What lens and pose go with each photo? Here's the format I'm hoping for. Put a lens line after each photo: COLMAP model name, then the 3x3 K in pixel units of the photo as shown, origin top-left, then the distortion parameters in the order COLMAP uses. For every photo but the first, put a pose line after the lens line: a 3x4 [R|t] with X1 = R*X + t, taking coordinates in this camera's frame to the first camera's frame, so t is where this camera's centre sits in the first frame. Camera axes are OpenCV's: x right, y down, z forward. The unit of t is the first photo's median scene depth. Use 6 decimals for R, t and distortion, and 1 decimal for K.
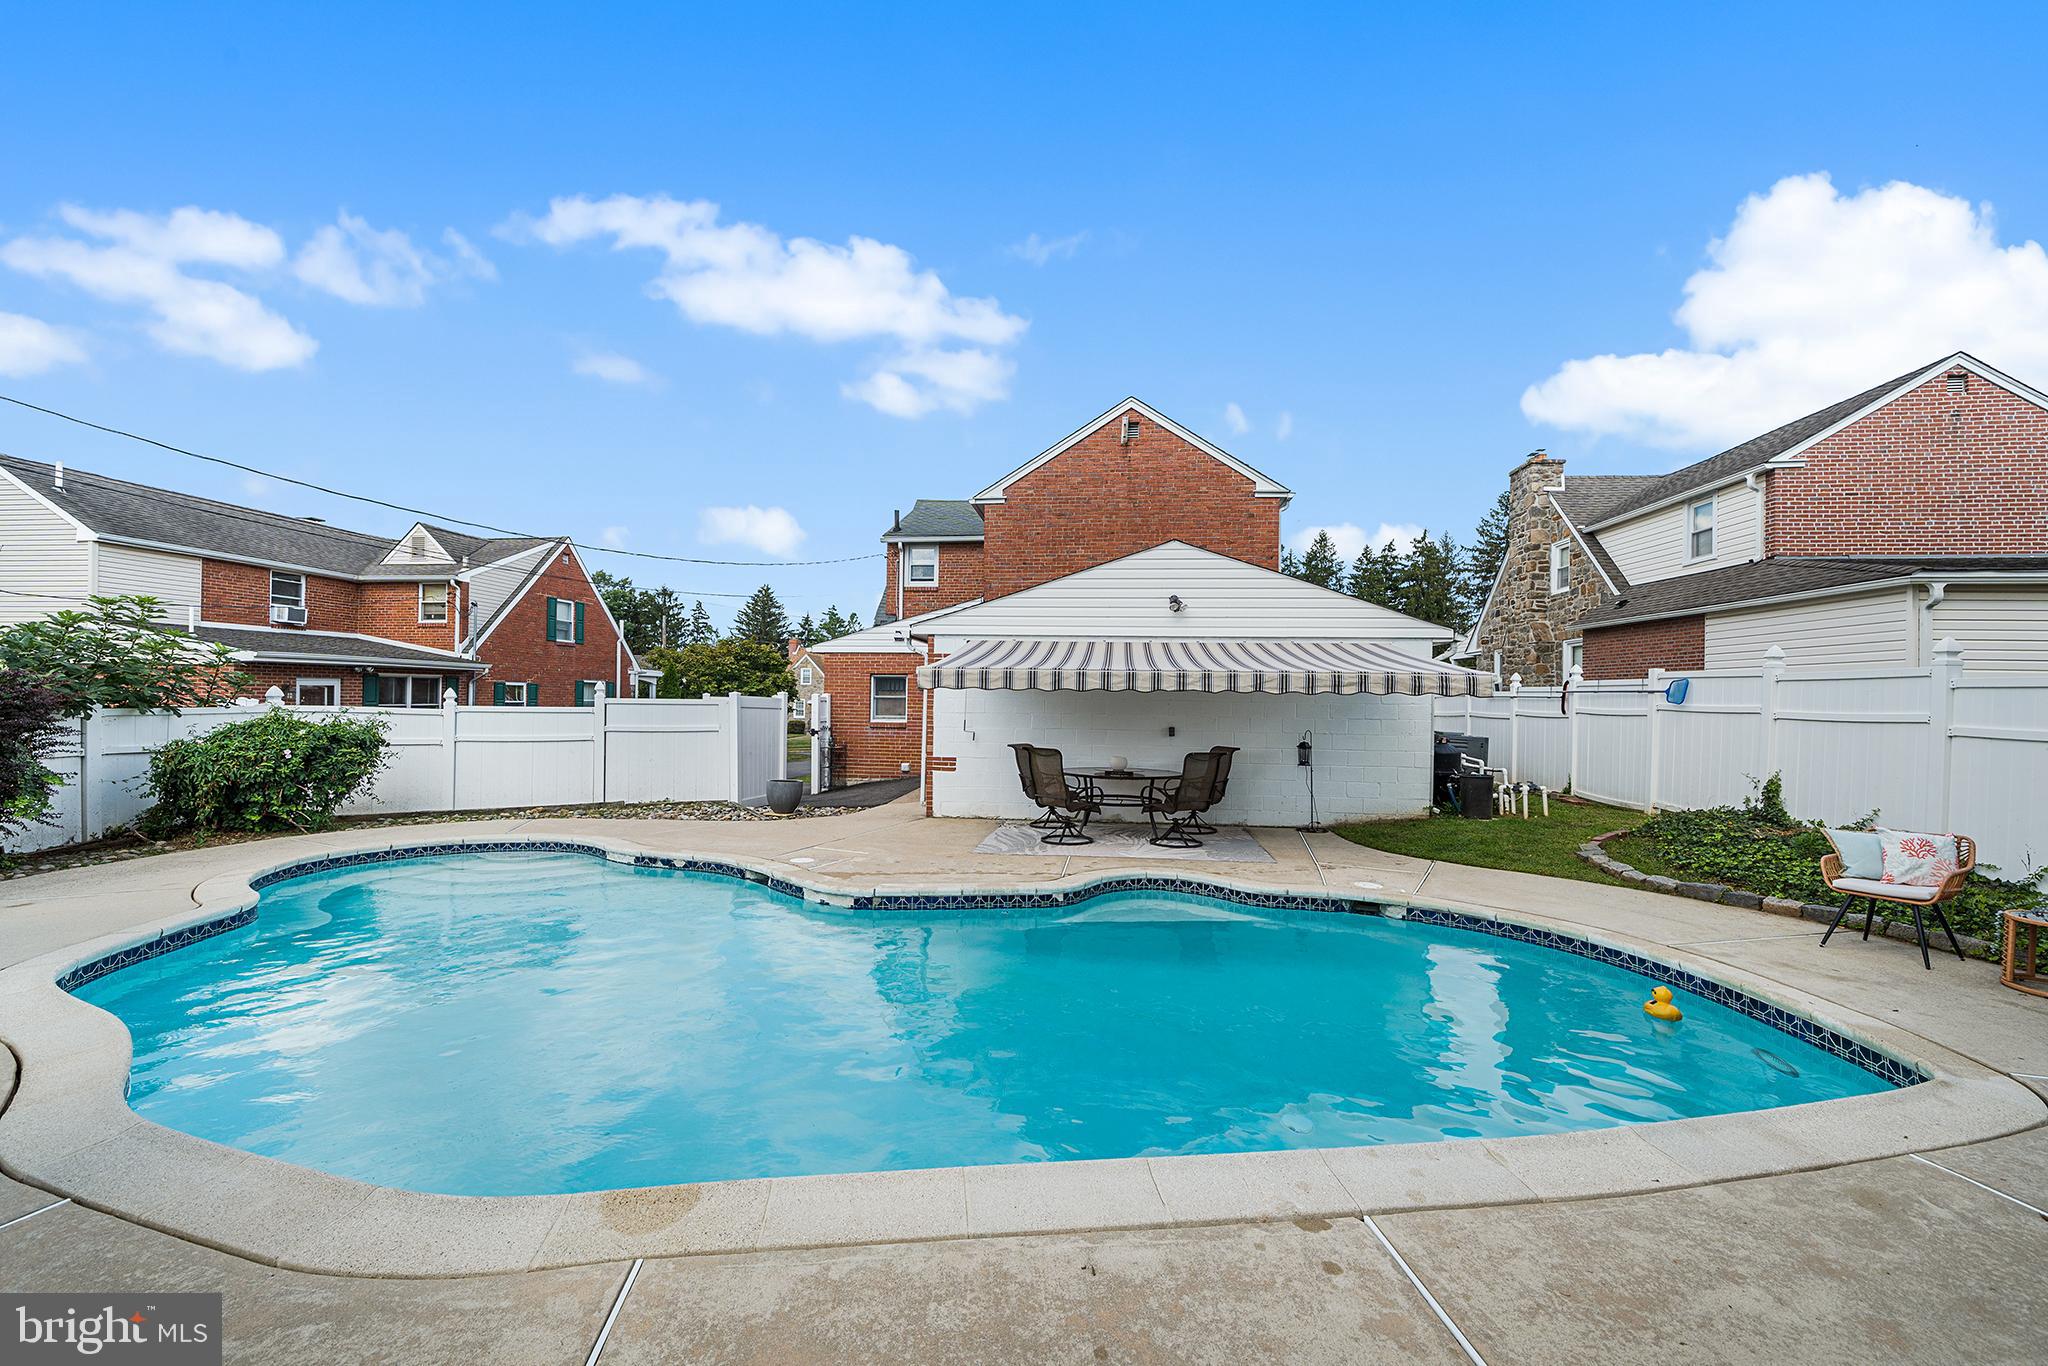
lens RADIAL K [[797.9, 0, 1029.4], [0, 797.9, 689.0], [0, 0, 1]] dist [-0.000570, 0.000176]
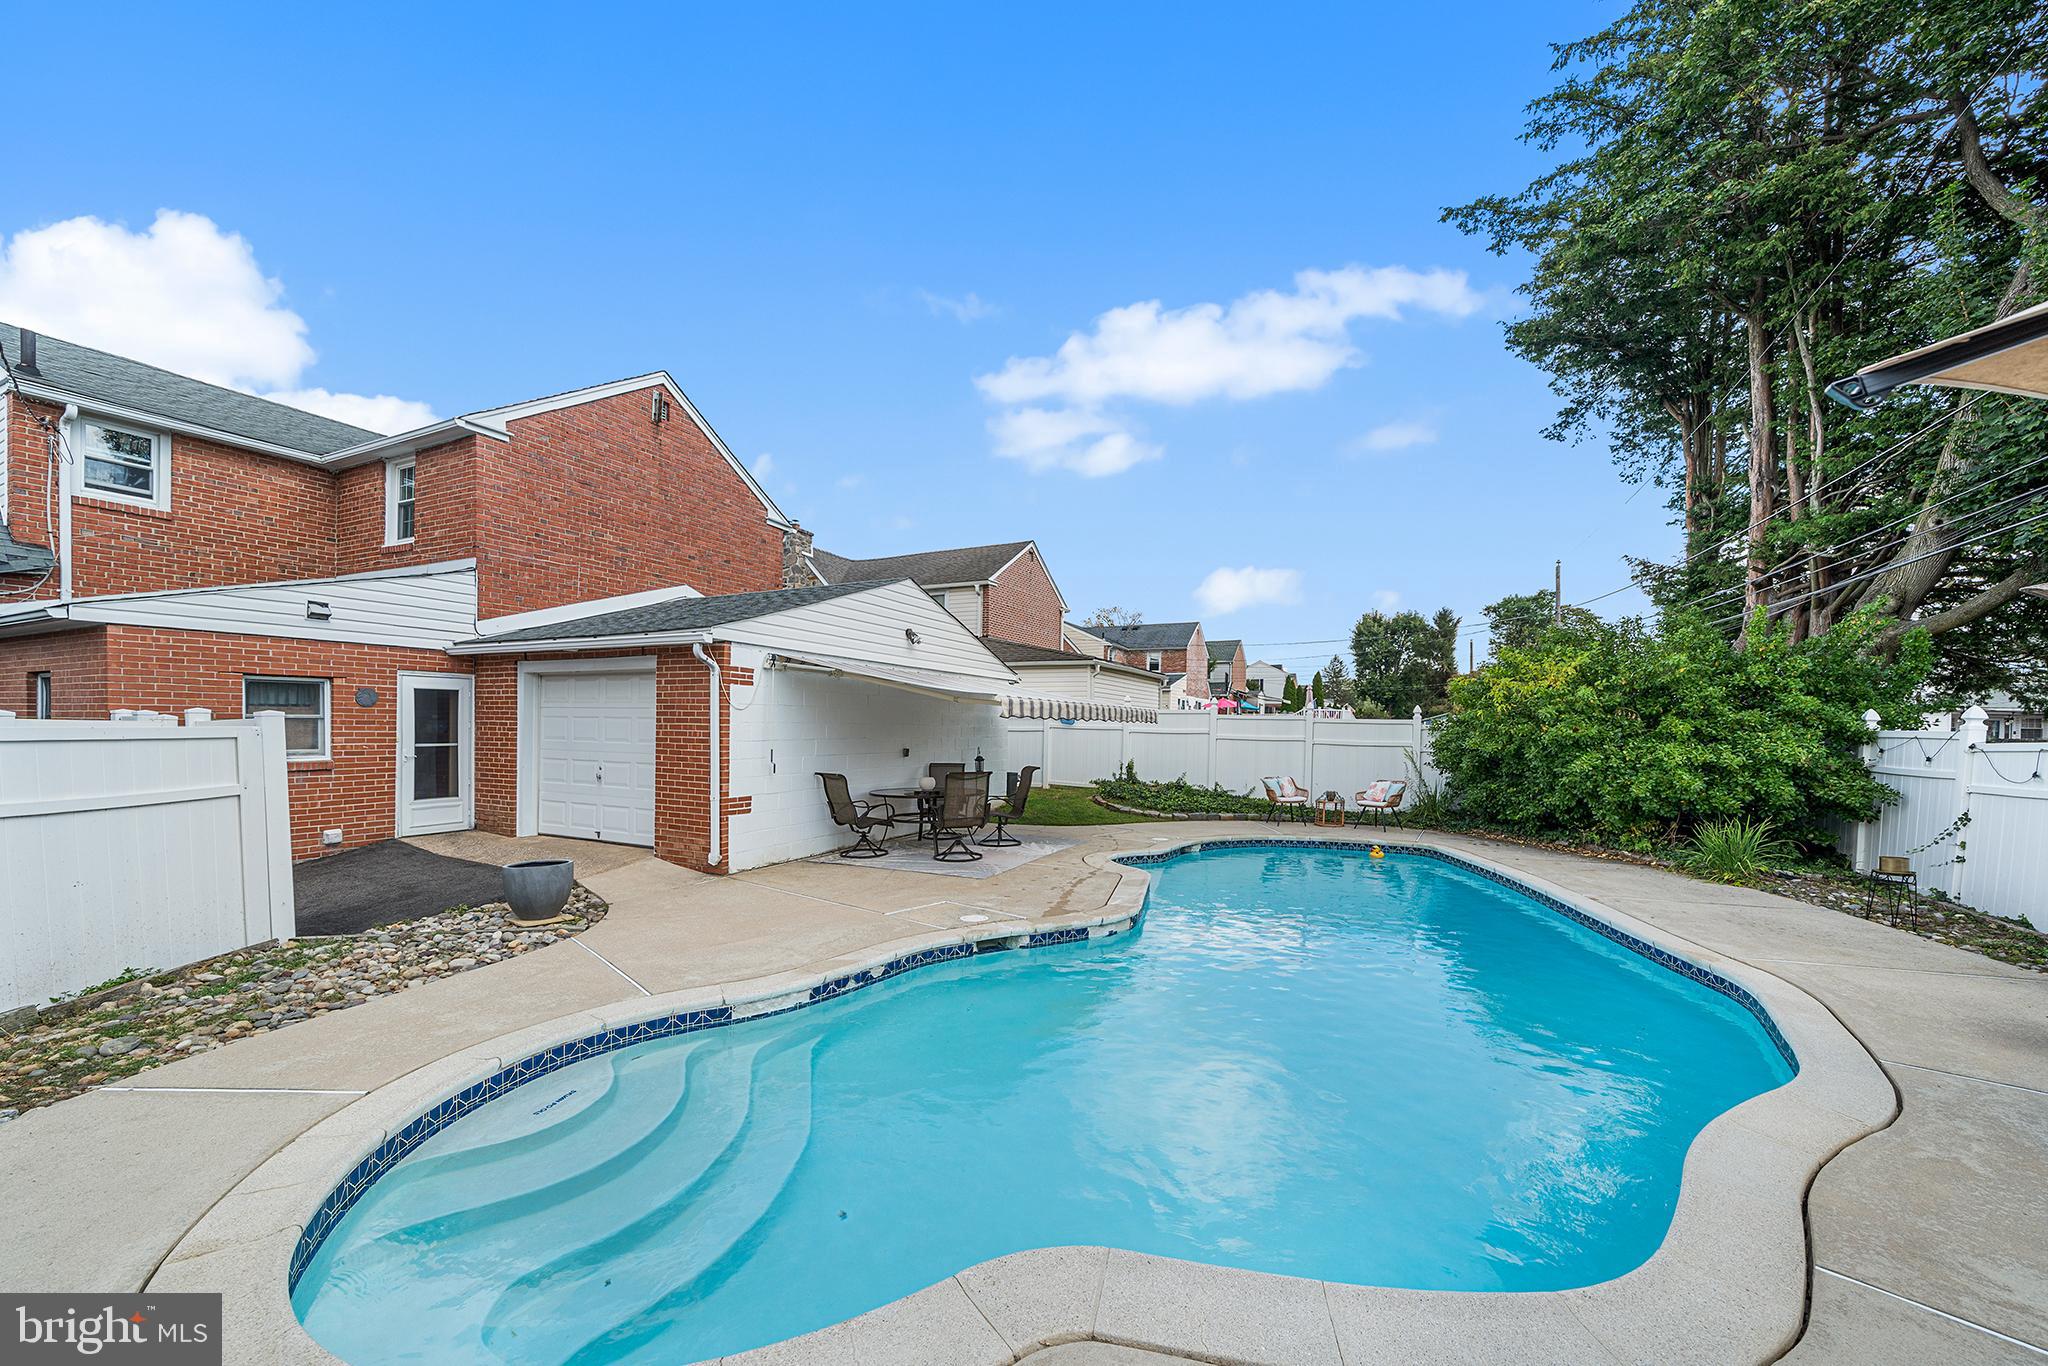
lens RADIAL K [[755.2, 0, 1025.5], [0, 755.2, 729.7], [0, 0, 1]] dist [-0.001511, -0.000264]
pose [[0.336582, -0.014324, 0.941545, -0.744458], [-0.020405, 0.999539, 0.022500, -0.004720], [-0.941433, -0.026786, 0.336135, 0.495119]]
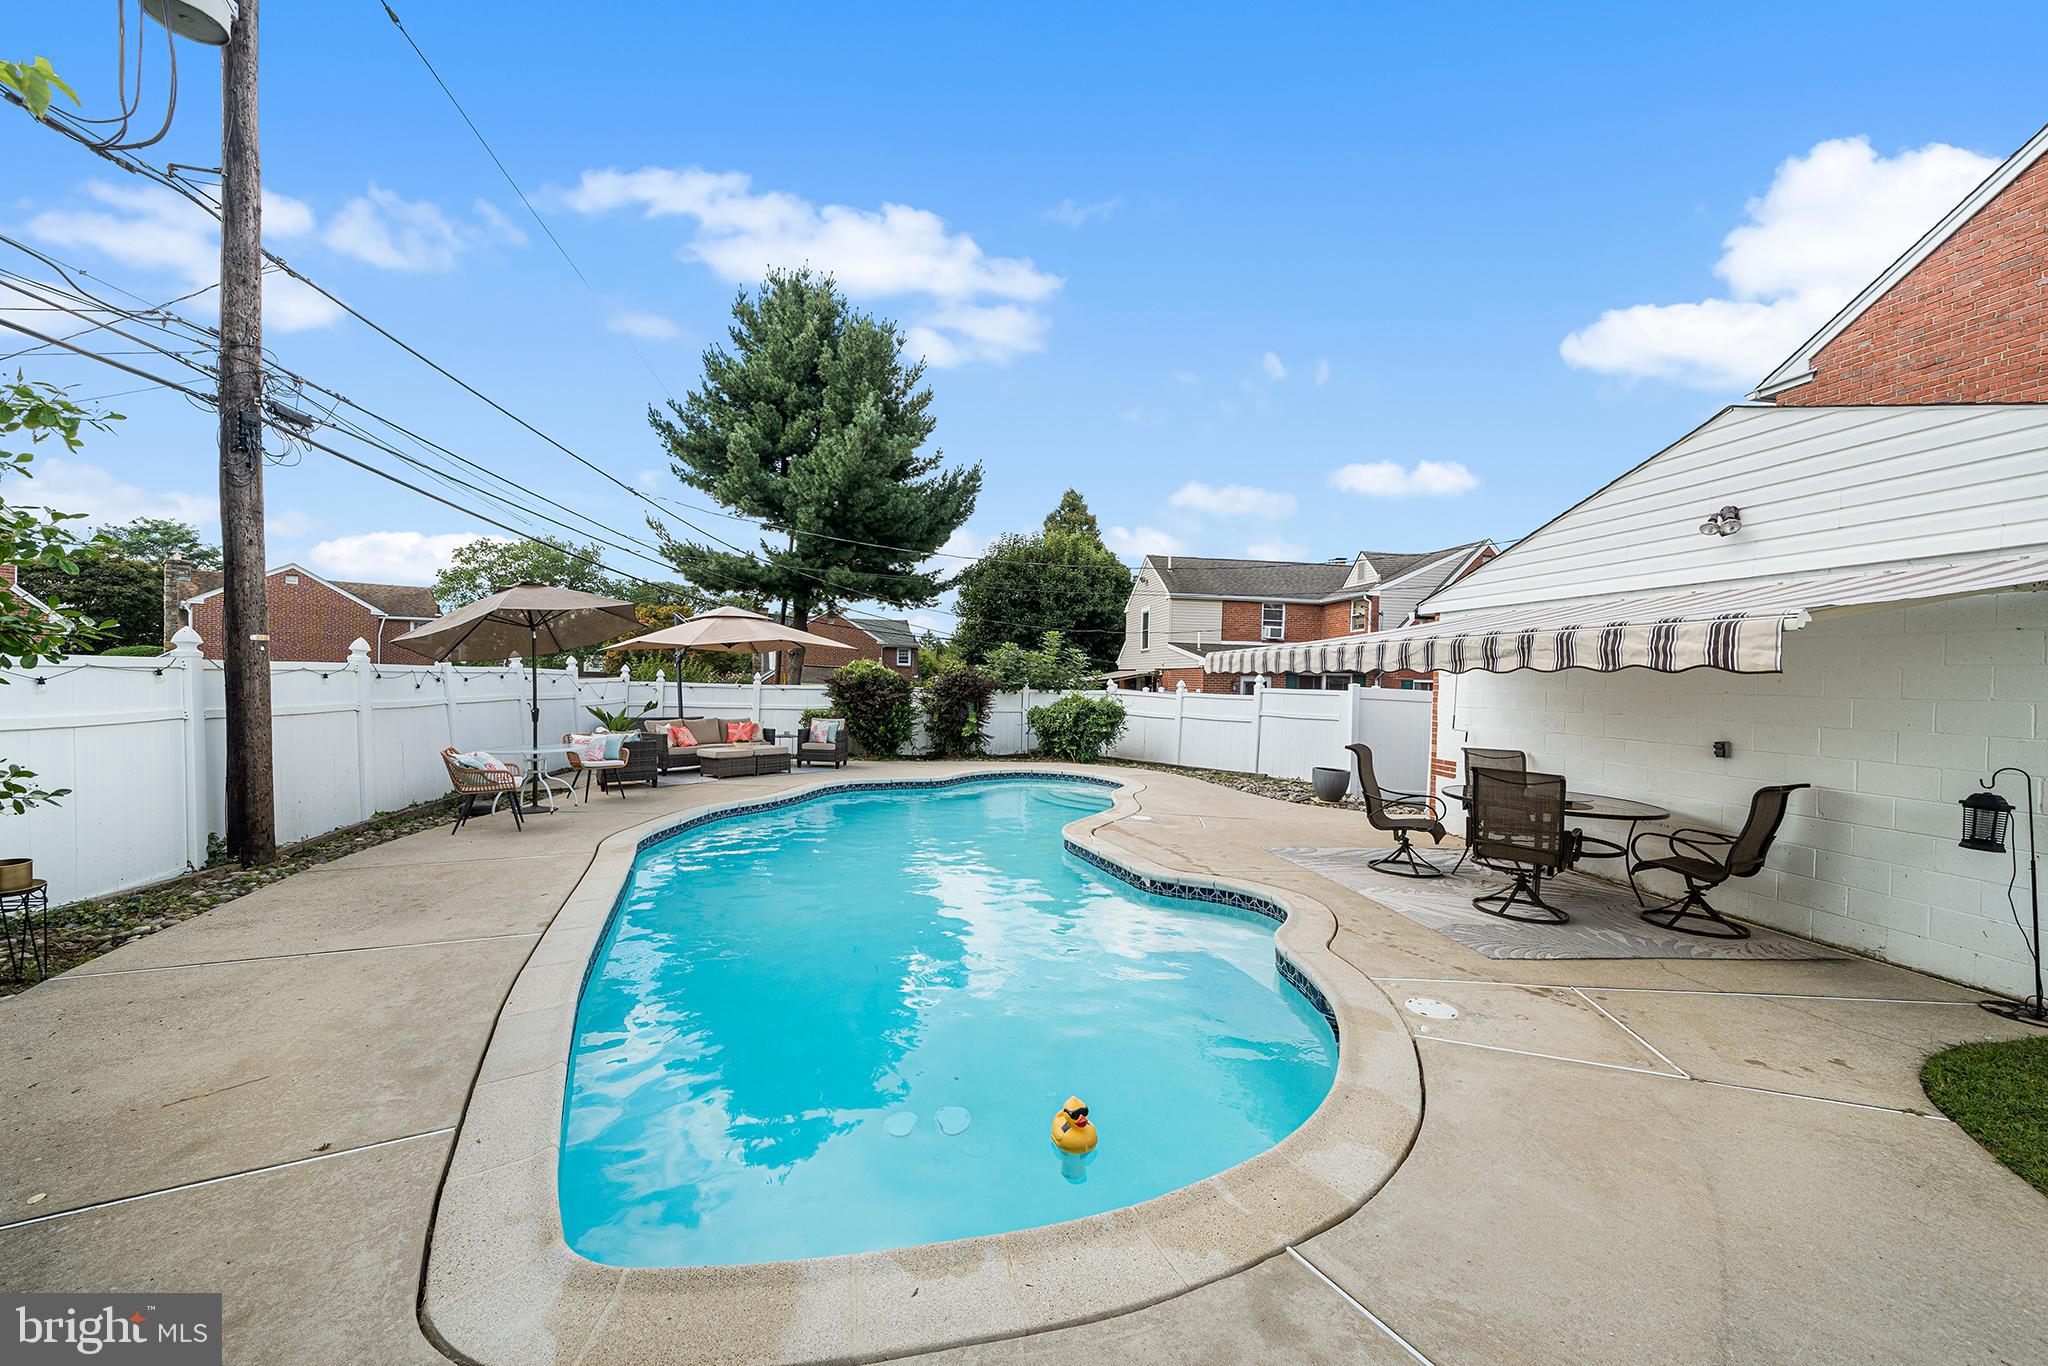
lens RADIAL K [[784.2, 0, 1018.5], [0, 784.2, 684.5], [0, 0, 1]] dist [-0.003480, -0.000523]
pose [[0.250978, 0.000463, -0.967993, 0.586253], [-0.010189, 0.999946, -0.002163, 0.013972], [0.967939, 0.010406, 0.250969, 0.380061]]
